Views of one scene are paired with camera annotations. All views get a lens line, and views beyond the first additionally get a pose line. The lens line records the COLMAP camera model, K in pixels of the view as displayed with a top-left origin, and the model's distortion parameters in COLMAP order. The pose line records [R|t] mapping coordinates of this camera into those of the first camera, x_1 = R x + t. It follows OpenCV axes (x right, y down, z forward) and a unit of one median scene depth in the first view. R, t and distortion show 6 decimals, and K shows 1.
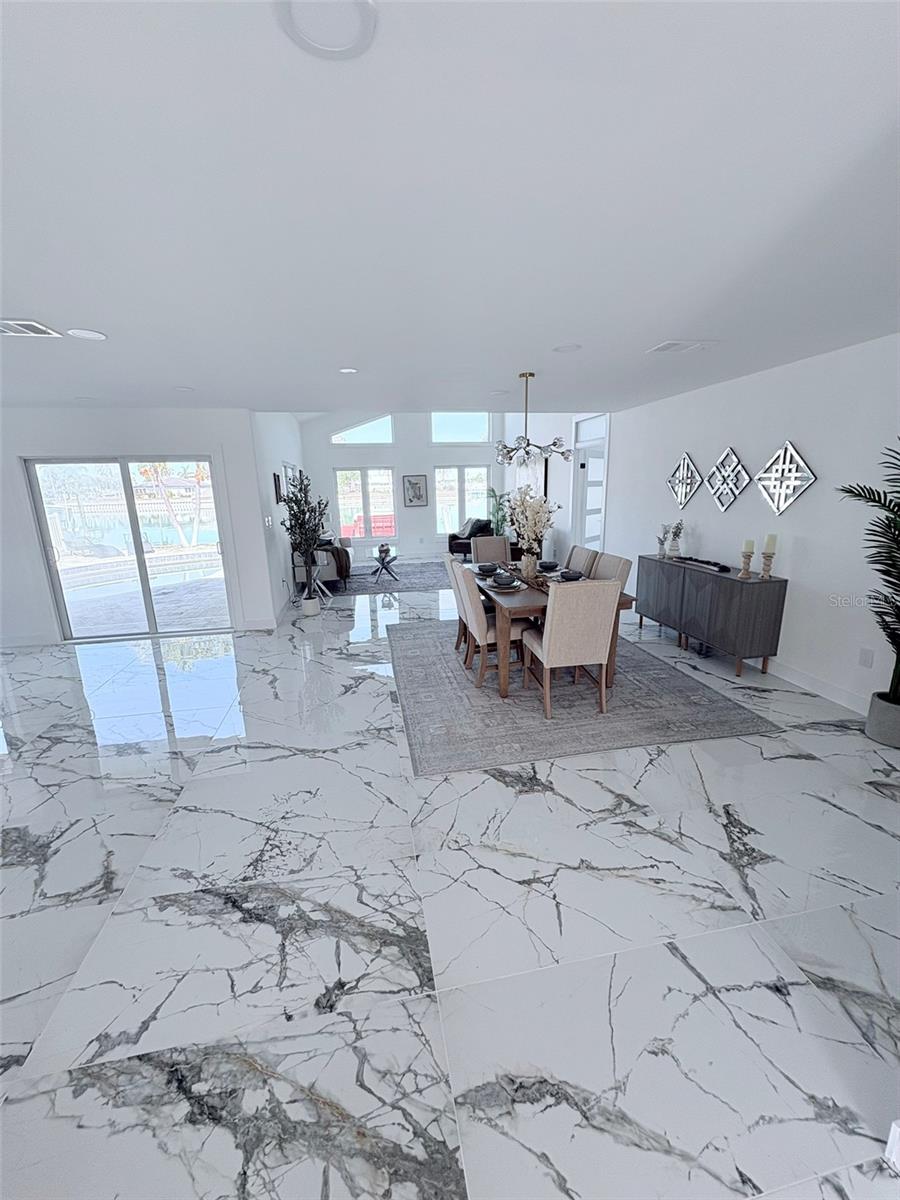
lens RADIAL K [[477.6, 0, 449.2], [0, 477.6, 598.5], [0, 0, 1]] dist [0.001122, 0.000249]
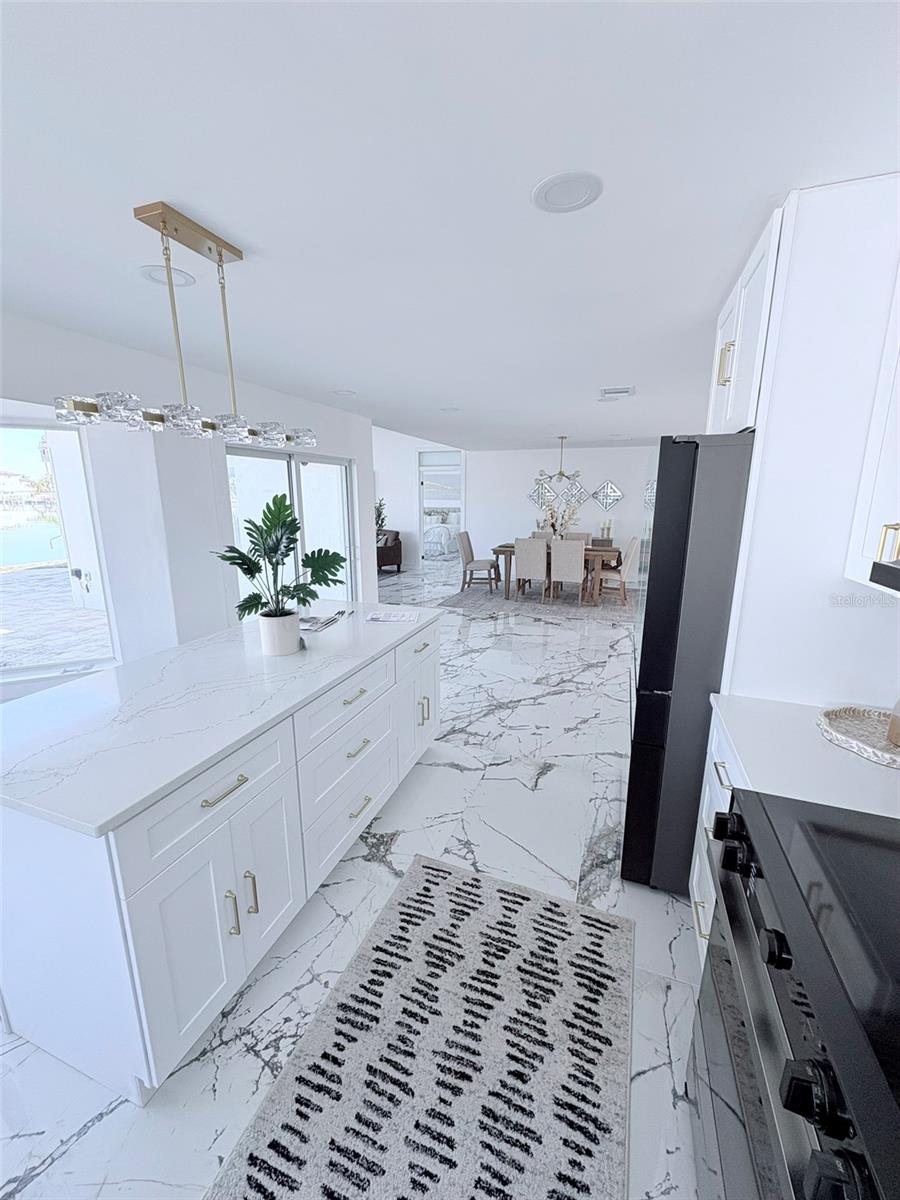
lens RADIAL K [[477.6, 0, 447.3], [0, 477.6, 605.3], [0, 0, 1]] dist [0.001122, 0.000249]
pose [[0.508835, -0.169517, 0.844009, -1.807608], [0.186155, 0.978890, 0.084379, -0.070196], [-0.840496, 0.114182, 0.529651, 0.489294]]
